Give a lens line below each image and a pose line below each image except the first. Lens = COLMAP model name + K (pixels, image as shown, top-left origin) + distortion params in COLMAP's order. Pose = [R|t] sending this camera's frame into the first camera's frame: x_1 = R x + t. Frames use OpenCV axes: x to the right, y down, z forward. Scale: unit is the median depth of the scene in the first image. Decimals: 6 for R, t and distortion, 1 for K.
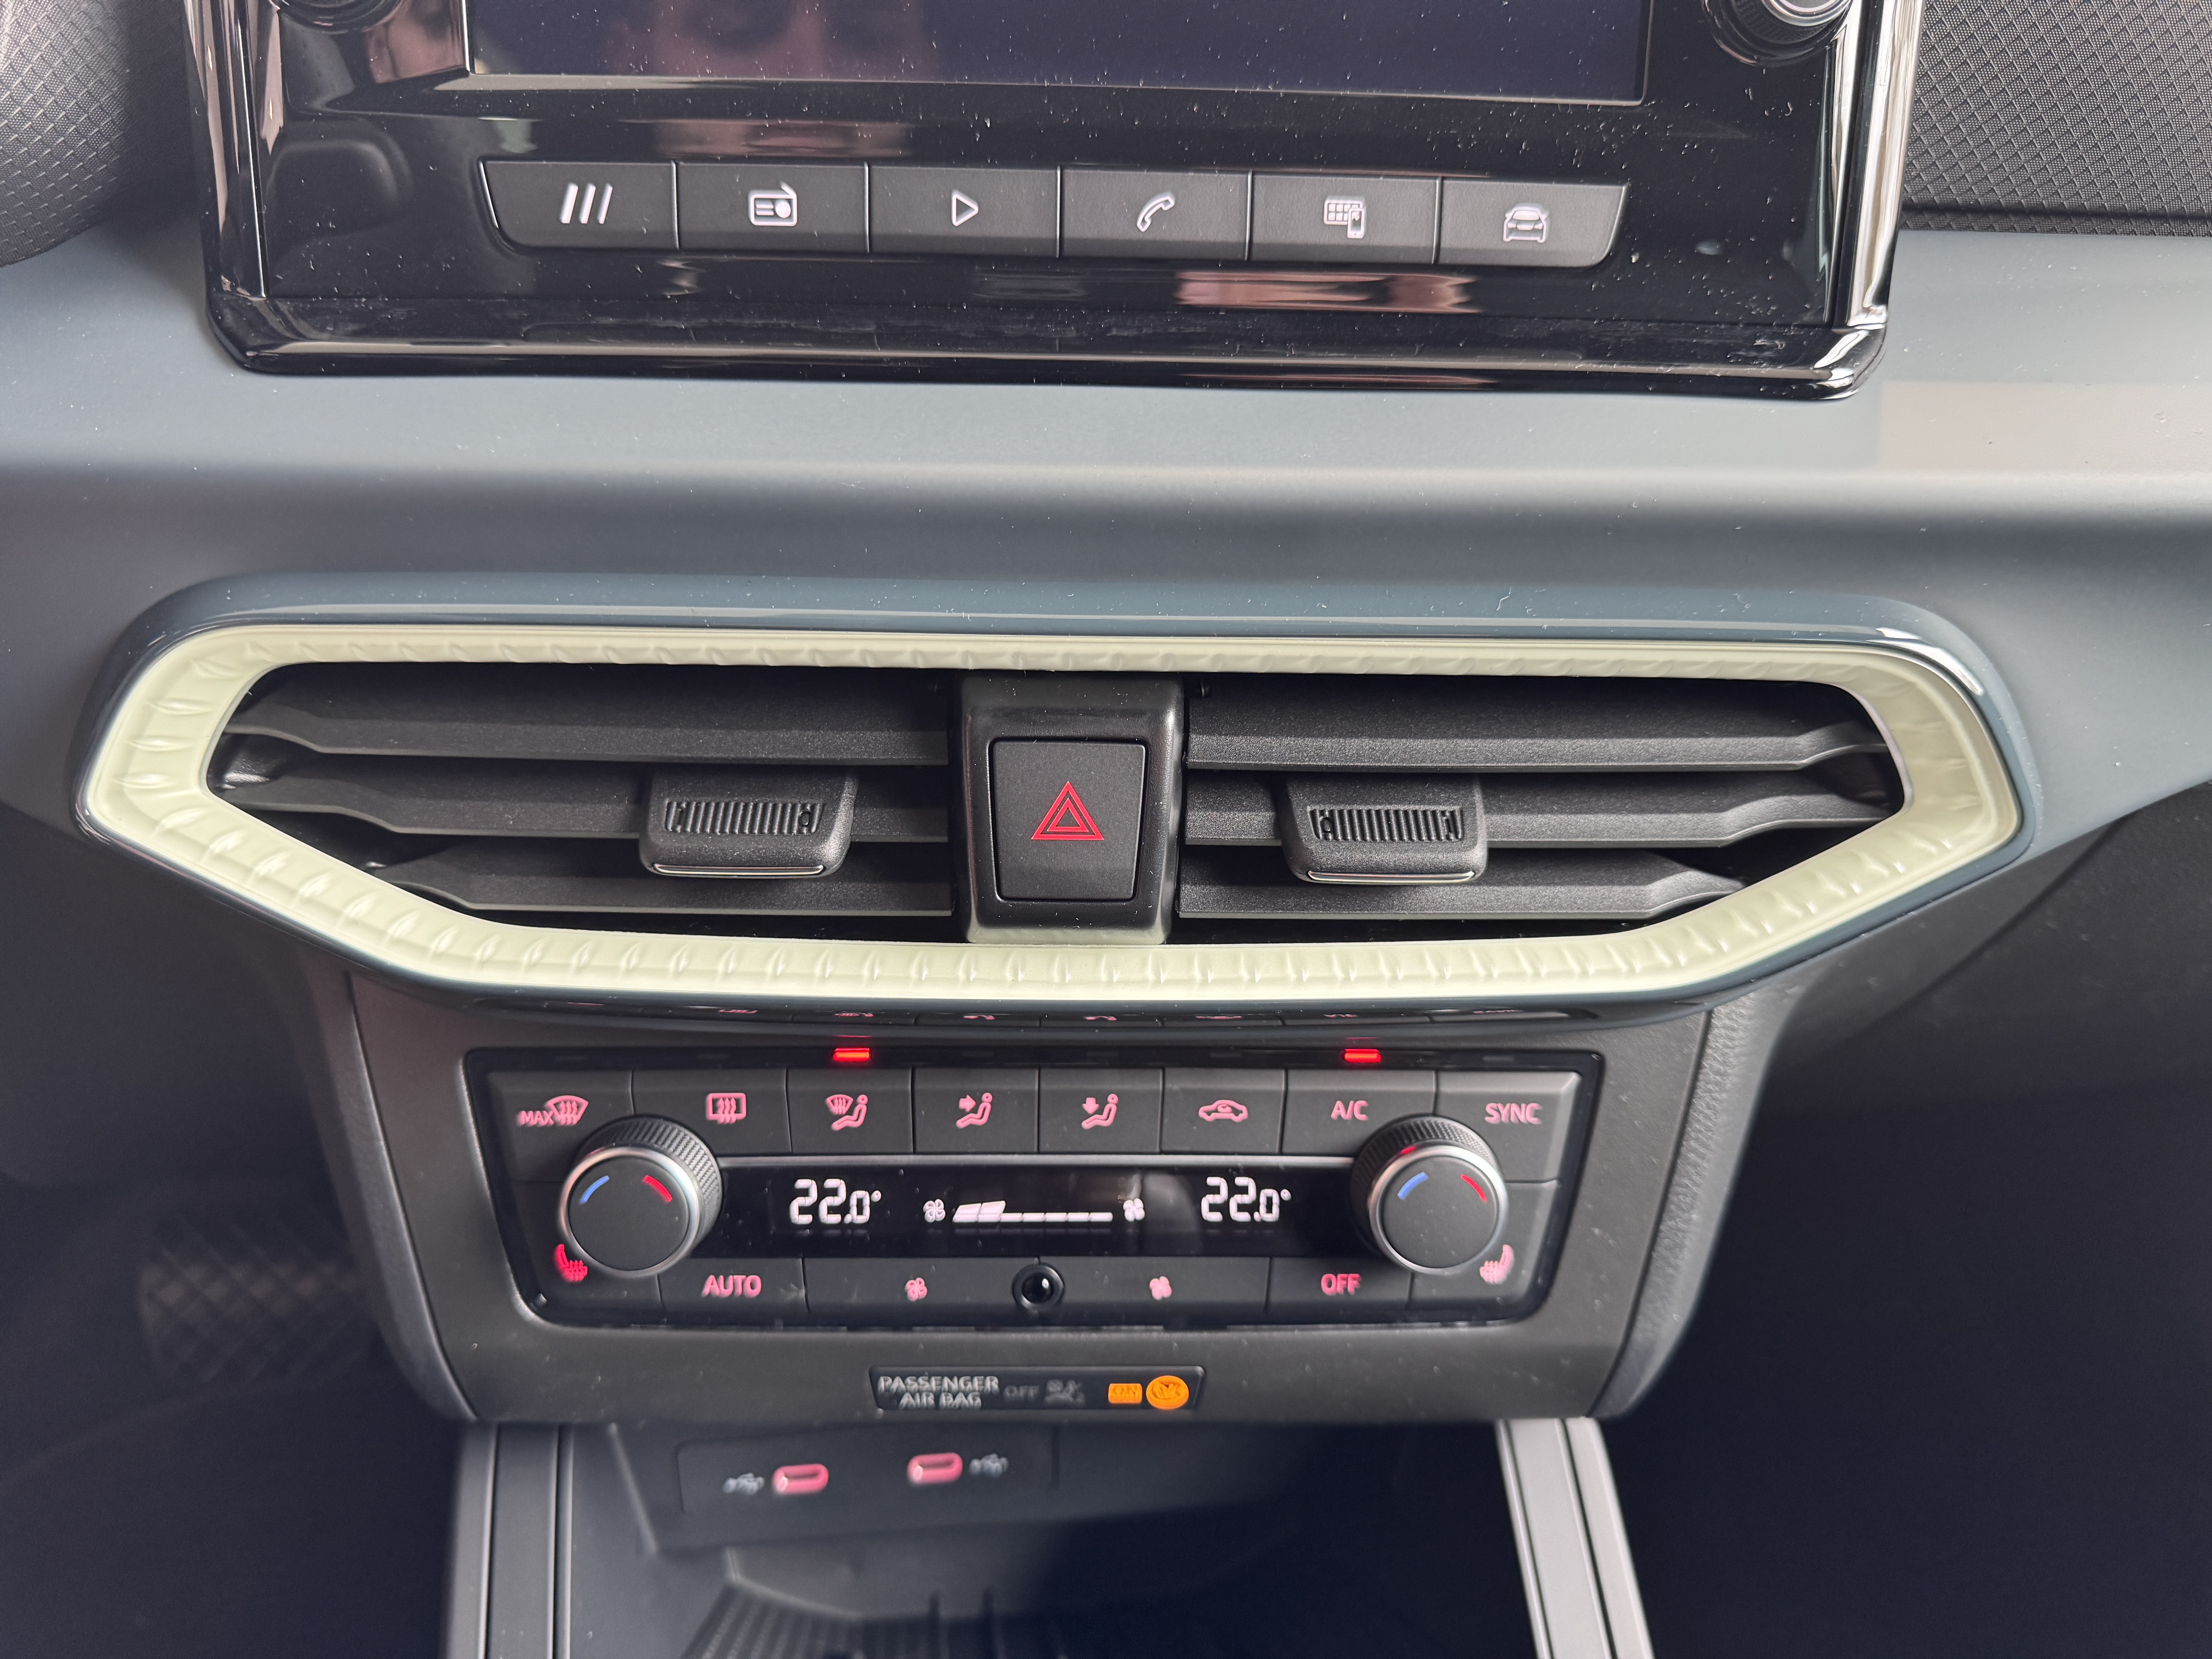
lens RADIAL K [[1538.6, 0, 1117.8], [0, 1538.6, 826.1], [0, 0, 1]] dist [0.030664, -0.036593]
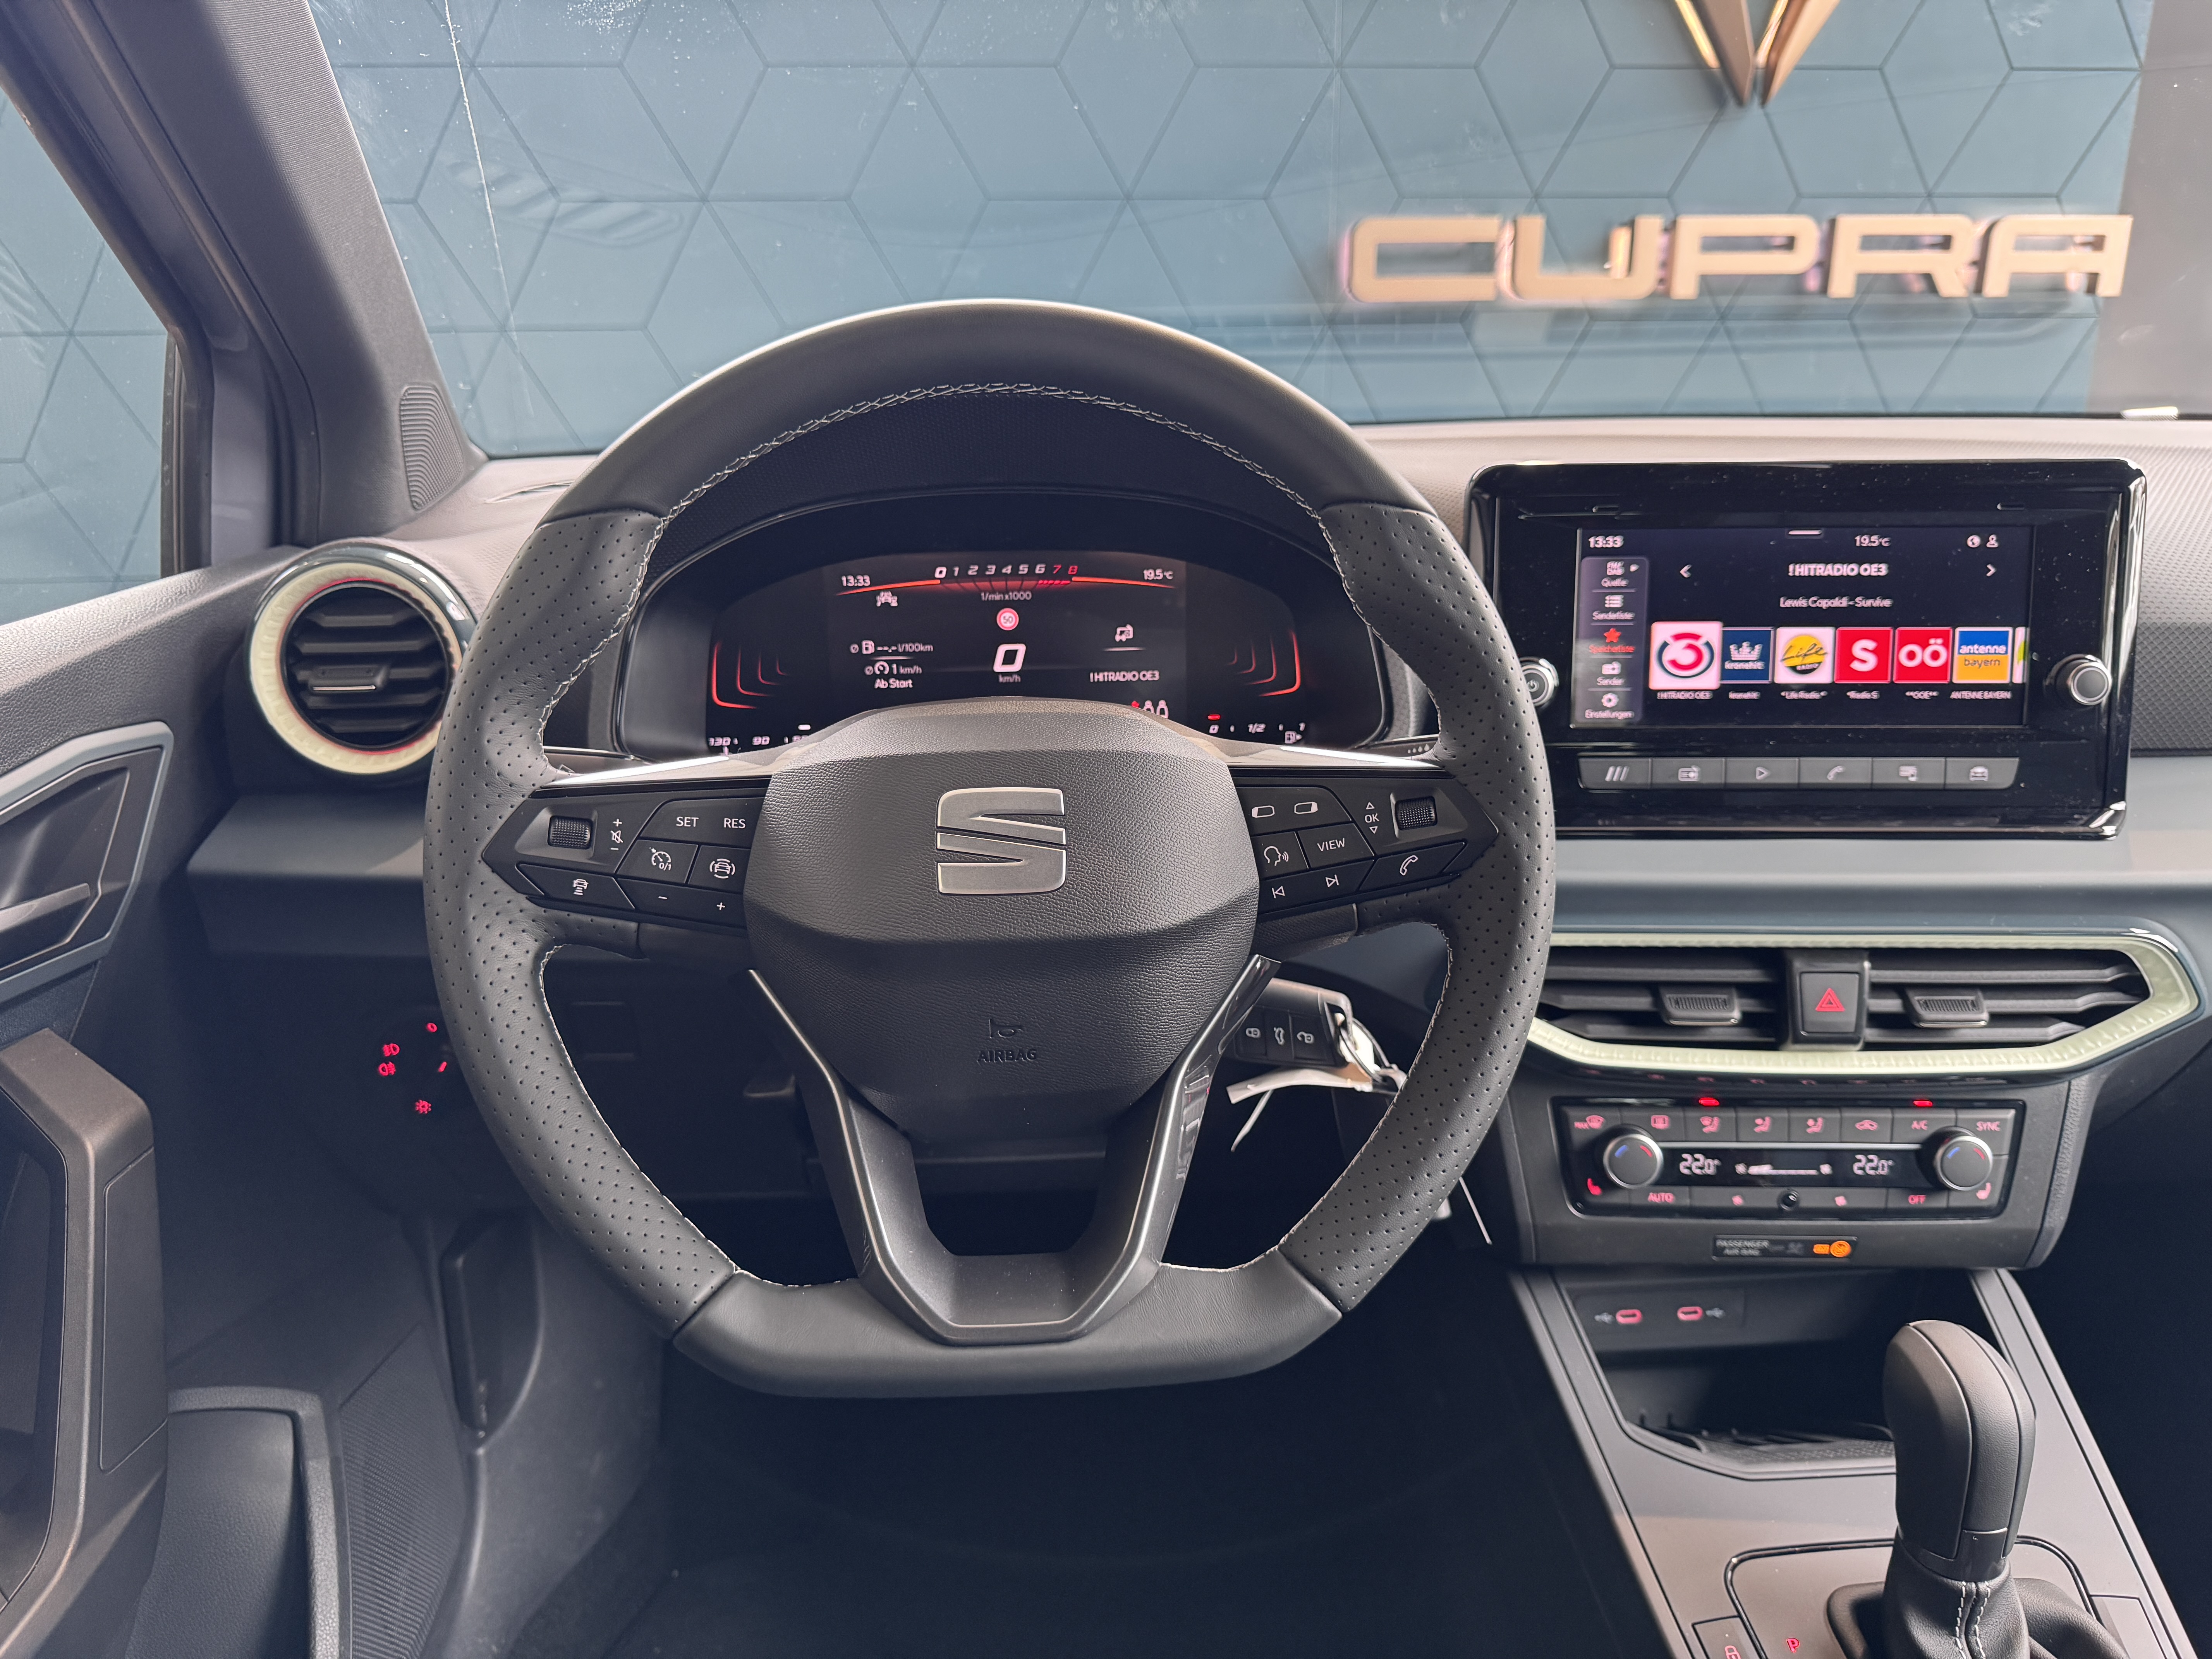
lens RADIAL K [[1538.6, 0, 1135.8], [0, 1538.6, 837.9], [0, 0, 1]] dist [0.030664, -0.036593]
pose [[0.997572, -0.012223, -0.068562, -0.985587], [0.003833, 0.992623, -0.121185, 0.030056], [0.069538, 0.120628, 0.990259, -1.683725]]
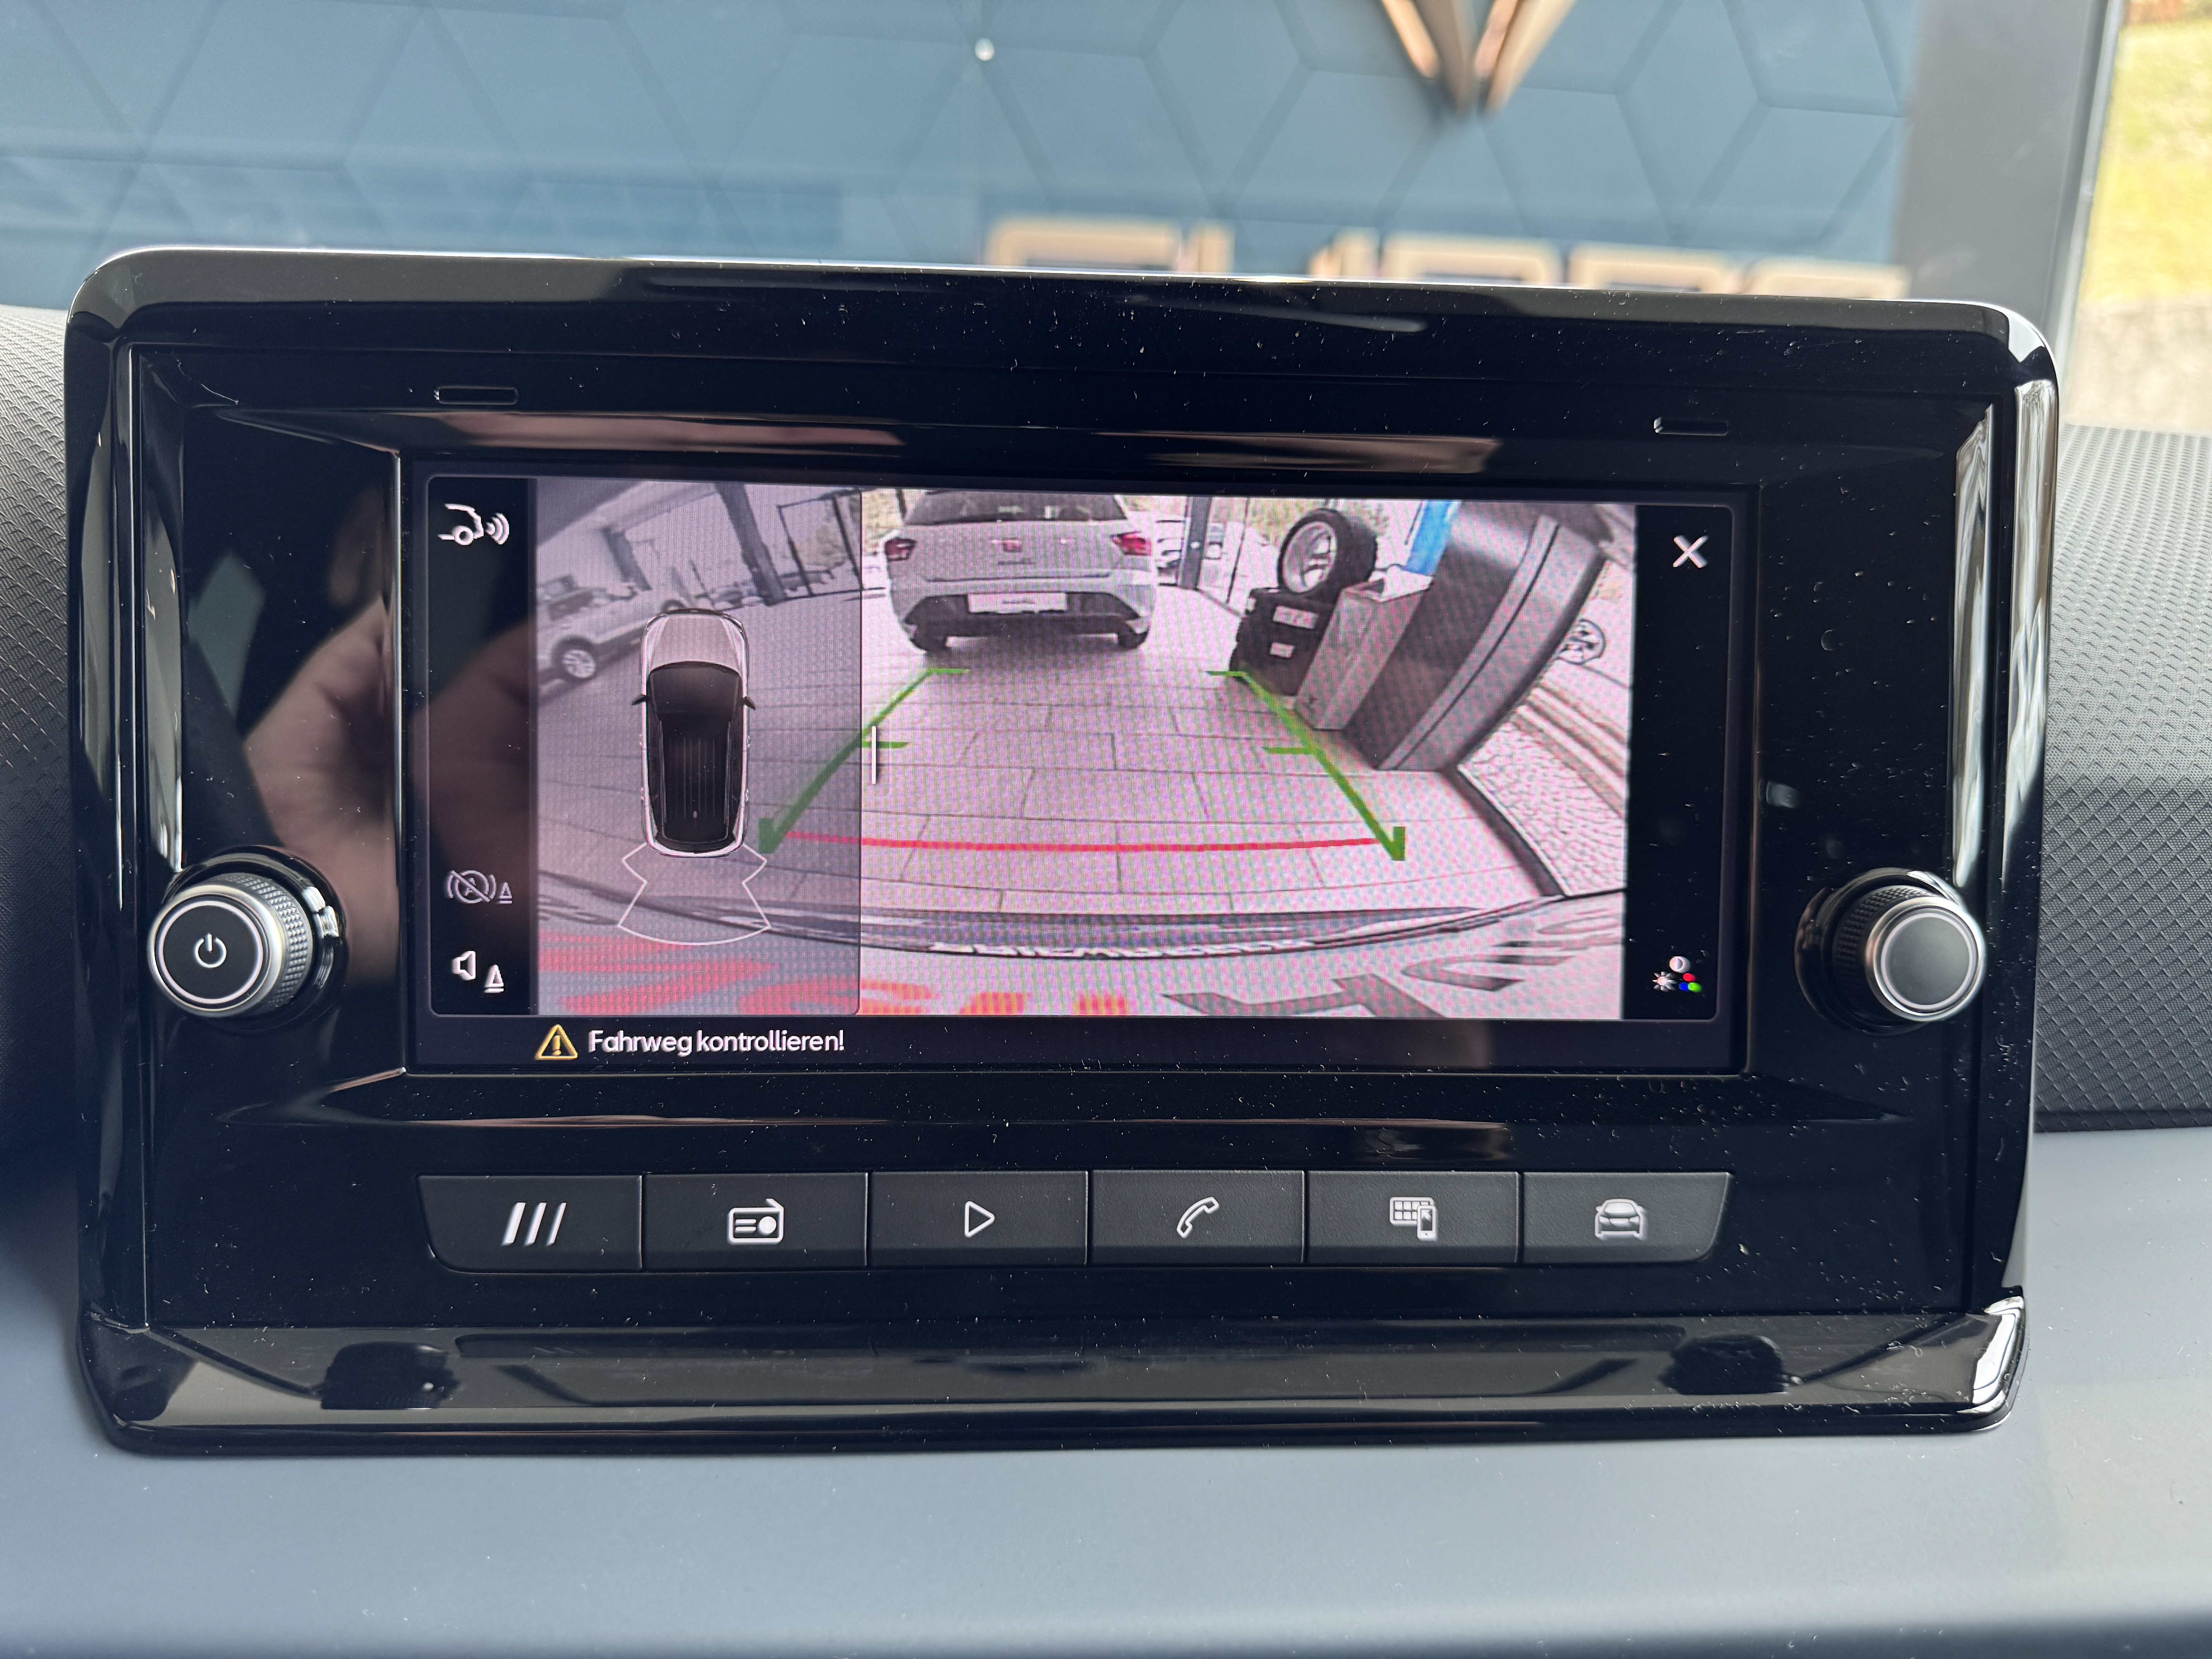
lens RADIAL K [[1538.6, 0, 1105.5], [0, 1538.6, 819.1], [0, 0, 1]] dist [0.030664, -0.036593]
pose [[0.999649, -0.001432, 0.026466, -0.049927], [0.006455, 0.981626, -0.190706, -0.449115], [-0.025706, 0.190810, 0.981290, 0.106629]]
